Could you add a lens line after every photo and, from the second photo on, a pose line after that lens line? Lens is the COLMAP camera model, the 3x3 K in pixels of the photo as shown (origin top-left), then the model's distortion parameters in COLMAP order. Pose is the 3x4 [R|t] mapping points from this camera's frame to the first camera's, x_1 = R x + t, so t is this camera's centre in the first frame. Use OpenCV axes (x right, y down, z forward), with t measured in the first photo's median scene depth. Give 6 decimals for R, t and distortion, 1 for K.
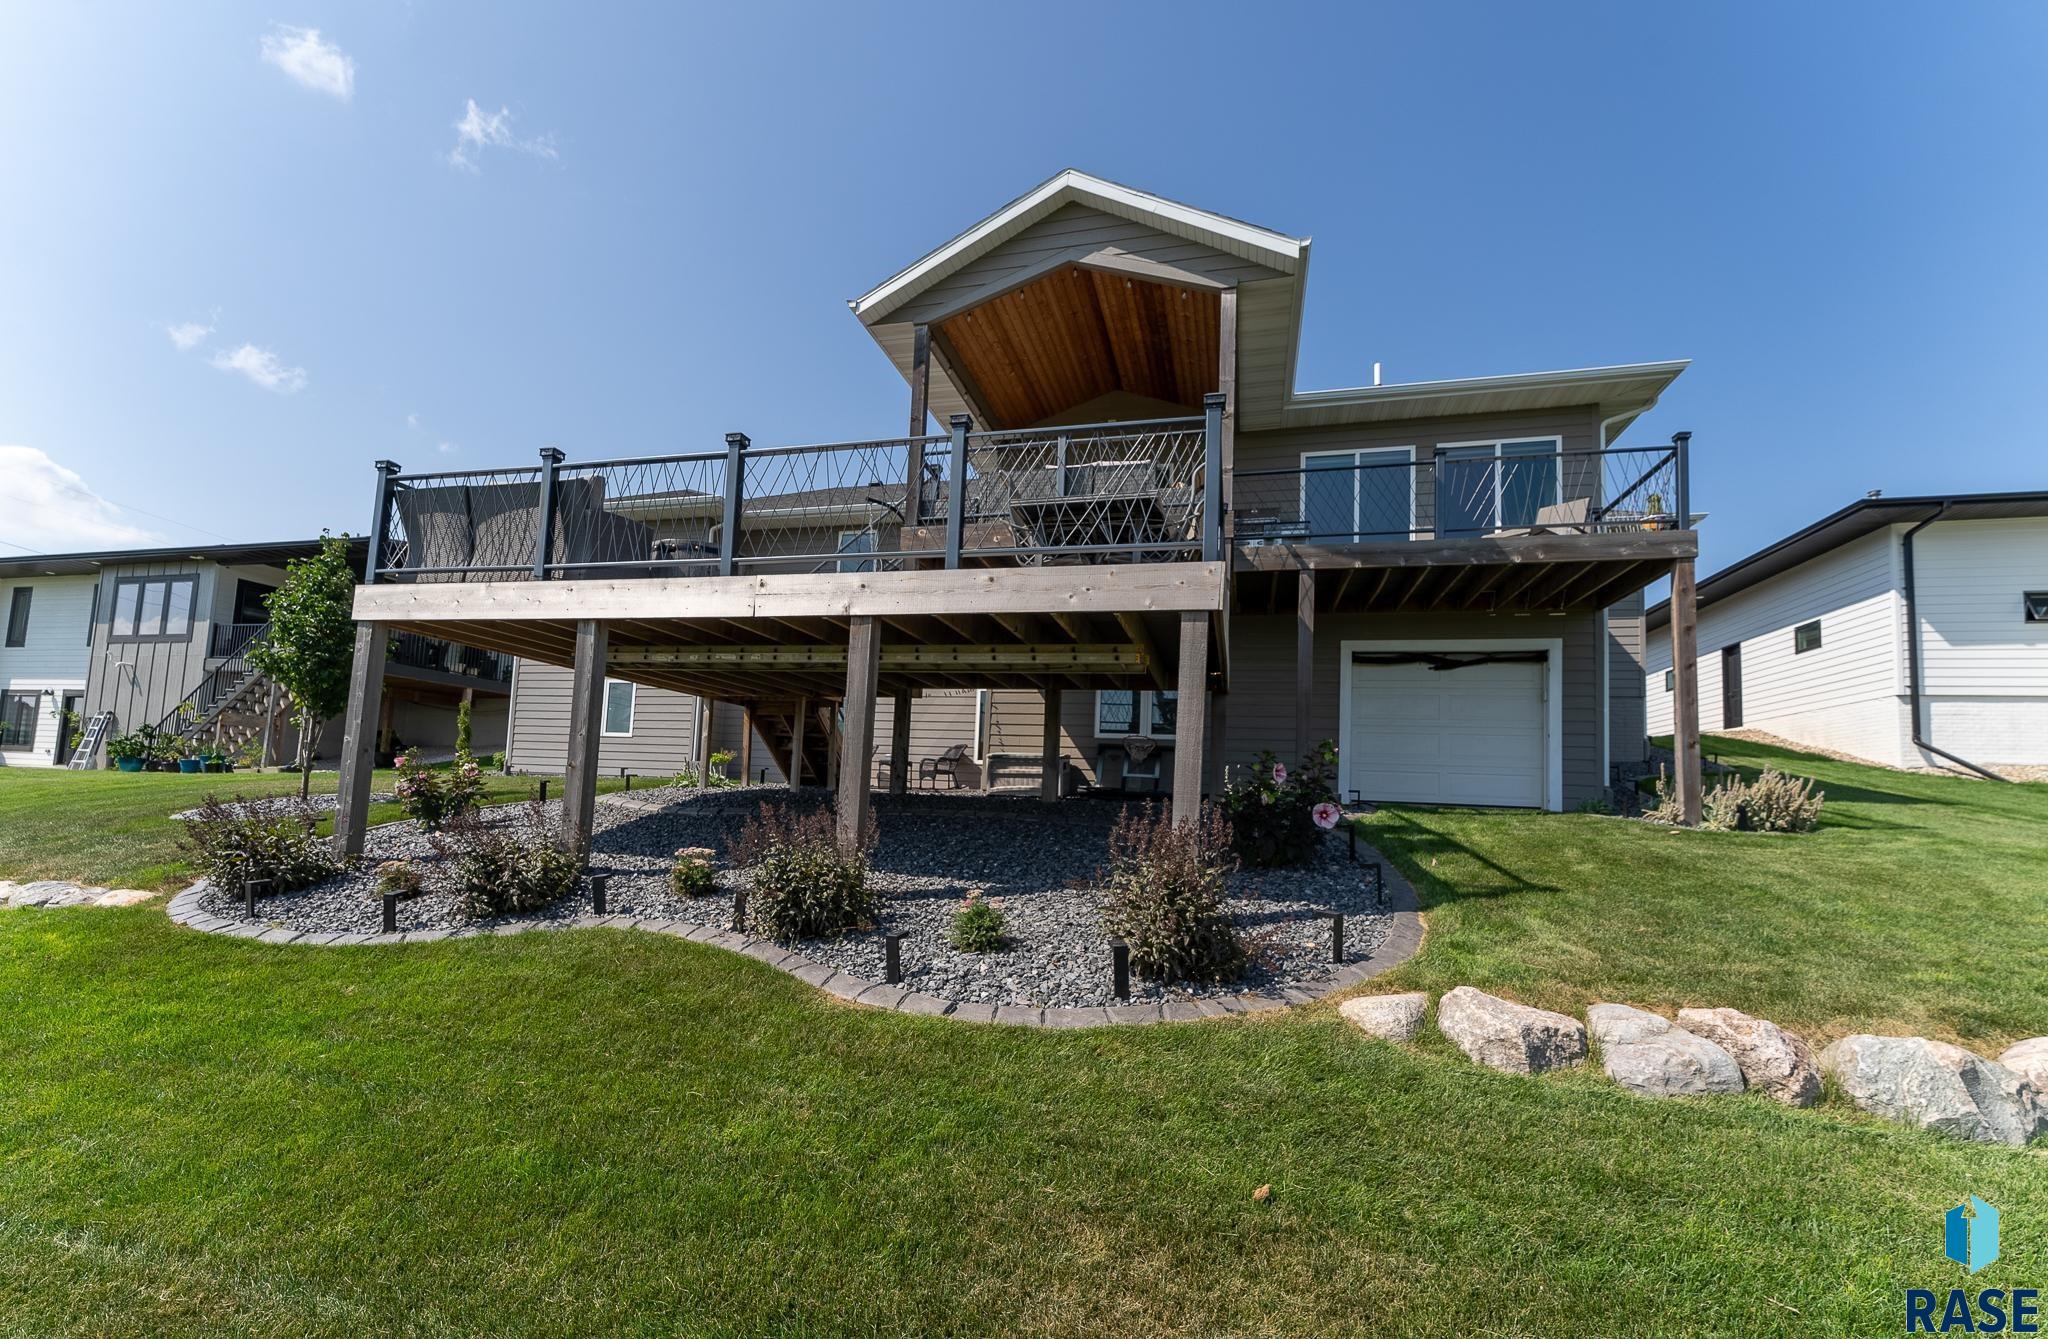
lens RADIAL K [[853.3, 0, 993.2], [0, 853.3, 727.2], [0, 0, 1]] dist [-0.000564, 0.000088]
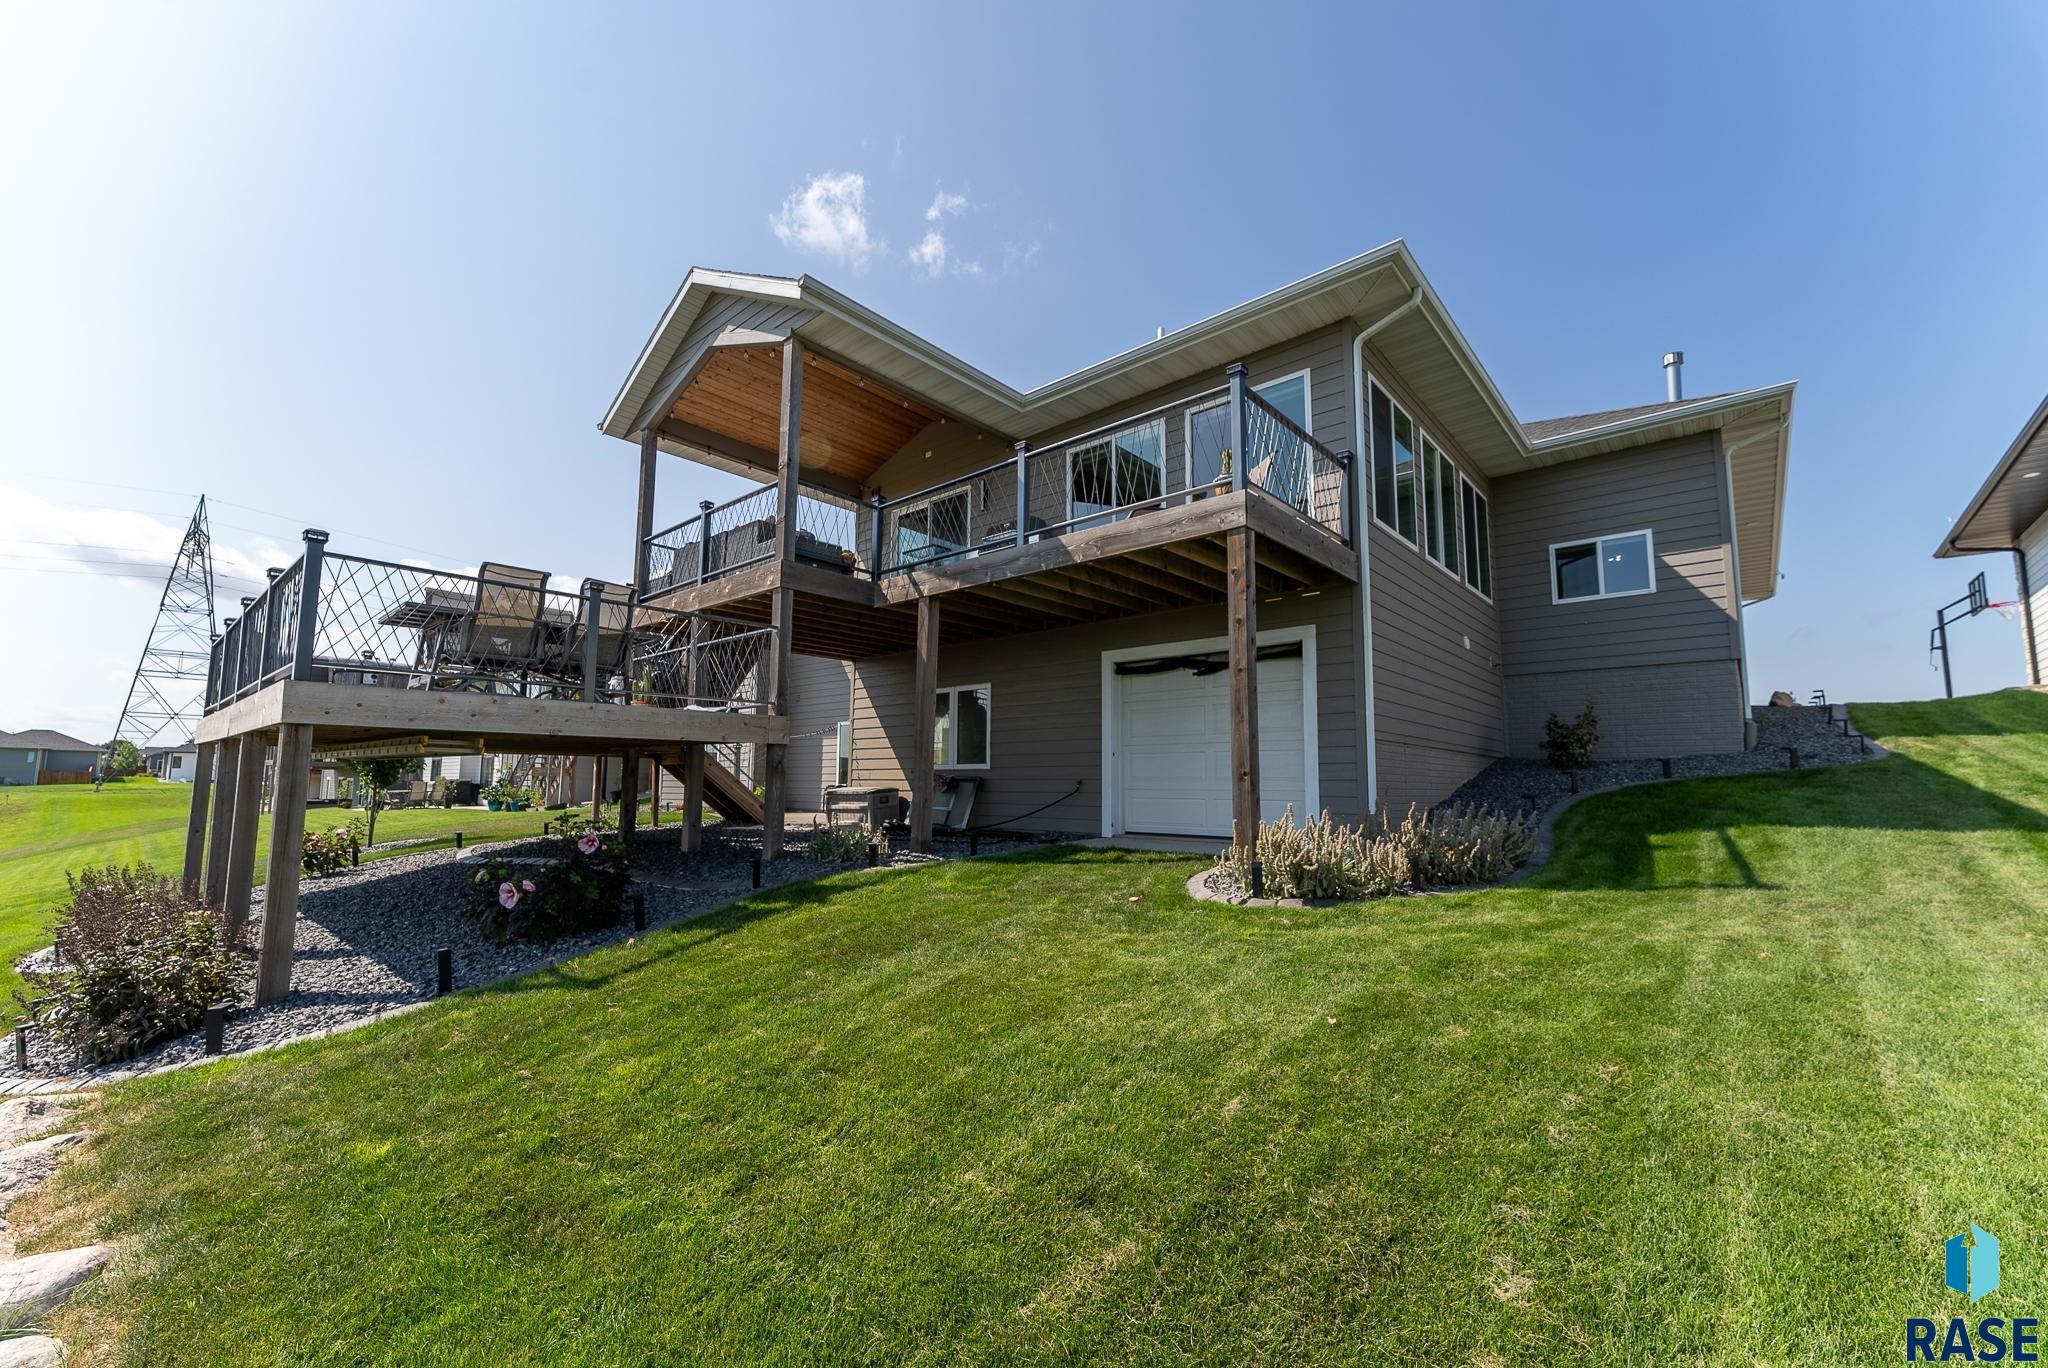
lens RADIAL K [[833.6, 0, 1012.3], [0, 833.6, 695.2], [0, 0, 1]] dist [-0.000772, -0.000187]
pose [[0.895626, -0.085695, -0.436475, 0.709015], [0.072046, 0.996257, -0.047765, -0.021865], [0.438934, 0.011333, 0.898448, 0.182754]]
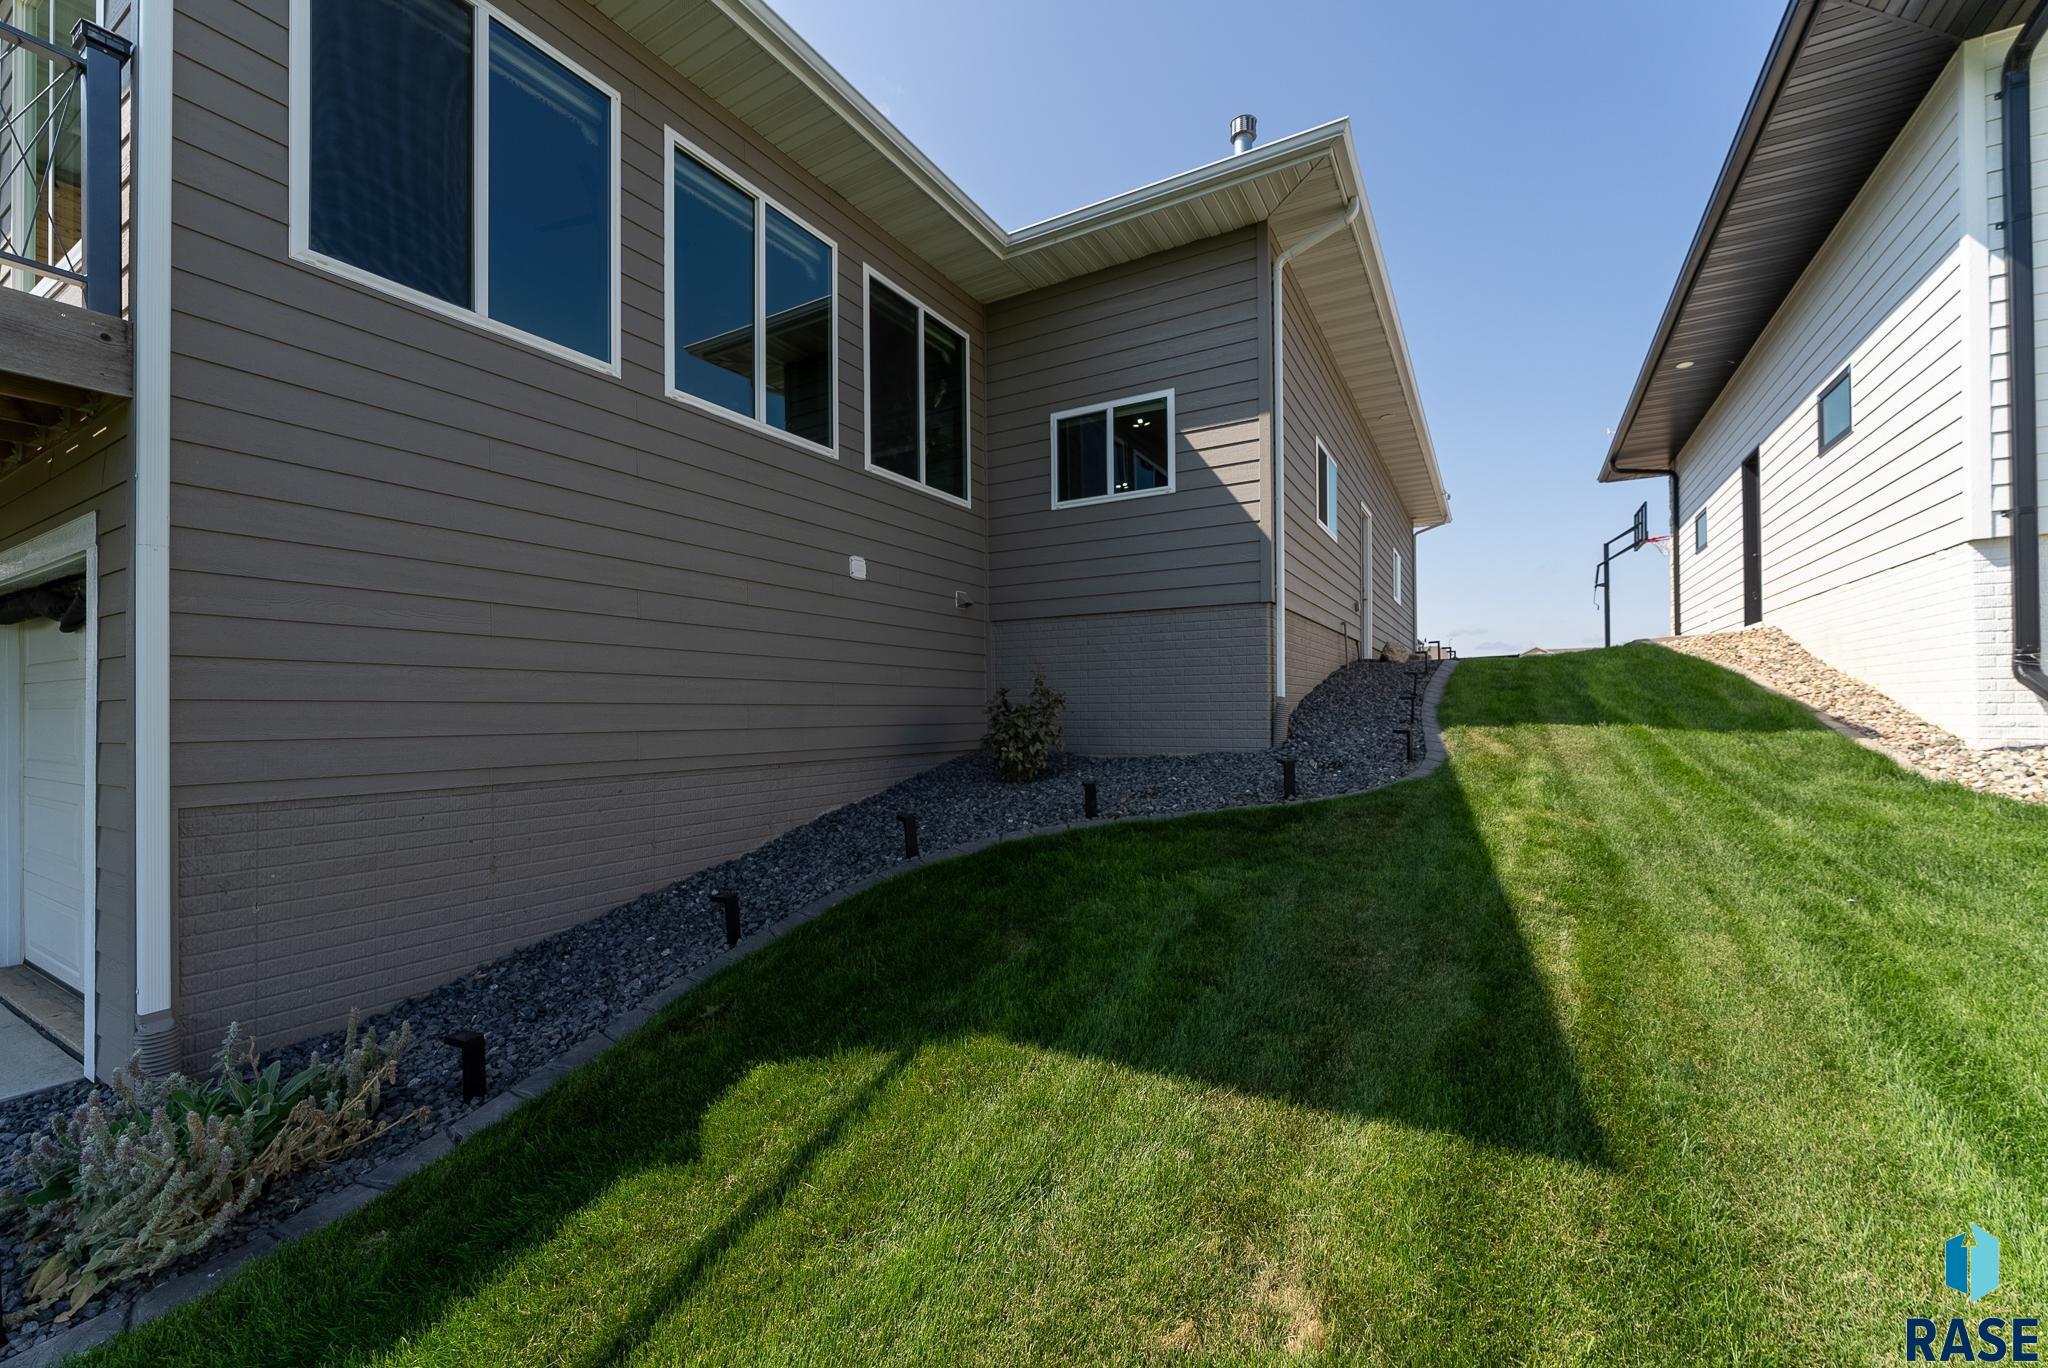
lens RADIAL K [[833.6, 0, 1032.0], [0, 833.6, 696.9], [0, 0, 1]] dist [-0.000772, -0.000187]
pose [[0.968584, -0.055320, -0.242455, 1.000210], [0.072858, 0.995289, 0.063971, -0.031126], [0.237774, -0.079626, 0.968051, 0.746839]]
